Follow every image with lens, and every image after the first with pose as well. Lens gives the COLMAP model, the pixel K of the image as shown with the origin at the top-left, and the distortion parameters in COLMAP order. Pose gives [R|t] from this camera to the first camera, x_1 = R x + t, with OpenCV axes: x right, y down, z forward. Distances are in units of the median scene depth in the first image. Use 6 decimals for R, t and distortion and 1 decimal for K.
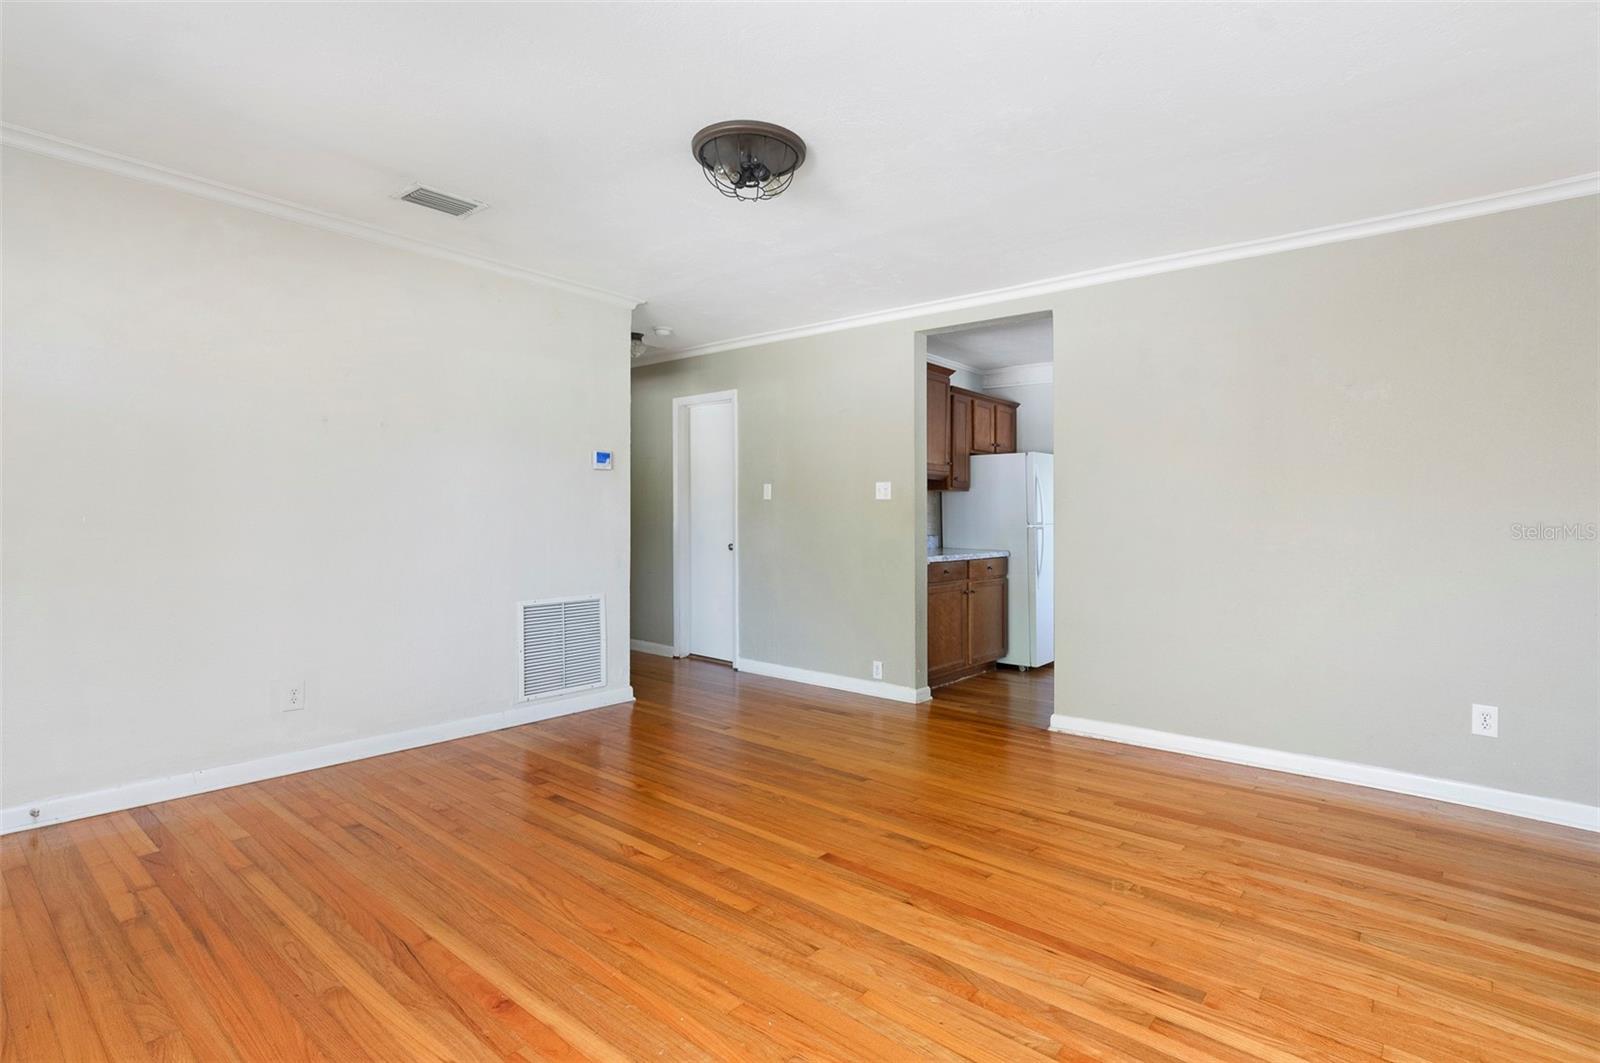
lens RADIAL K [[768.3, 0, 803.1], [0, 768.3, 513.0], [0, 0, 1]] dist [0.003081, 0.000204]
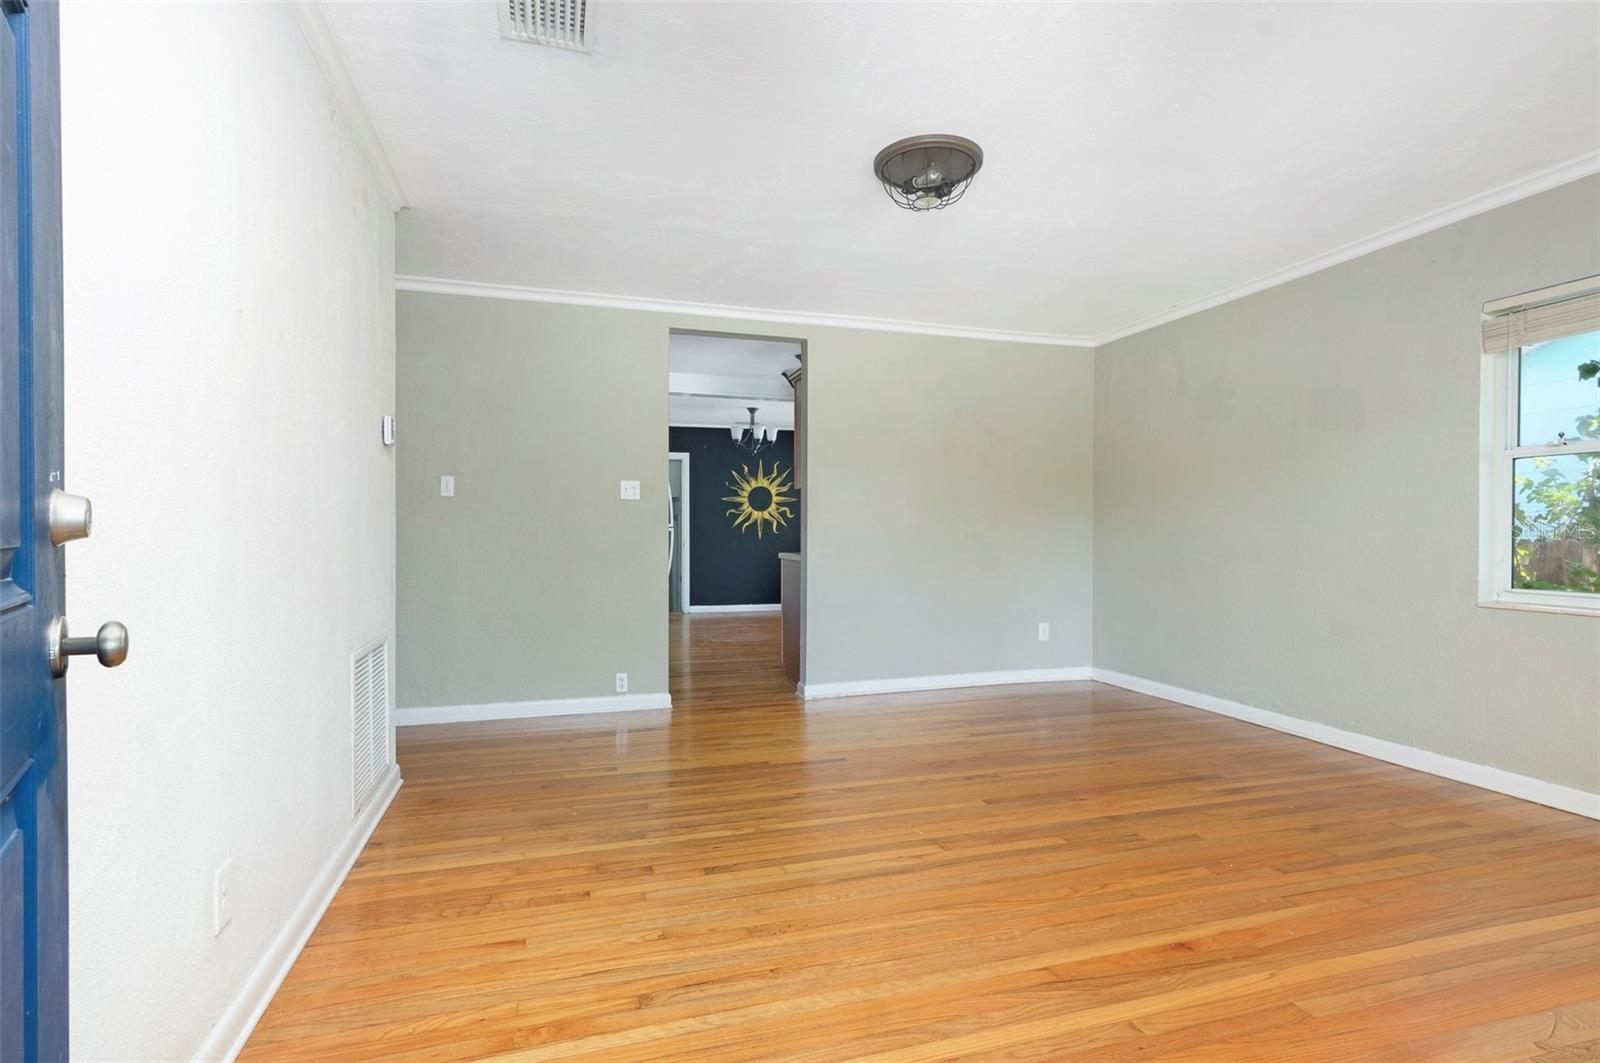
lens RADIAL K [[787.3, 0, 800.0], [0, 787.3, 531.5], [0, 0, 1]] dist [0.001481, 0.000247]
pose [[0.543122, -0.011557, 0.839574, -0.877679], [-0.000404, 0.999902, 0.014025, 0.012138], [-0.839654, -0.007957, 0.543064, 0.455501]]
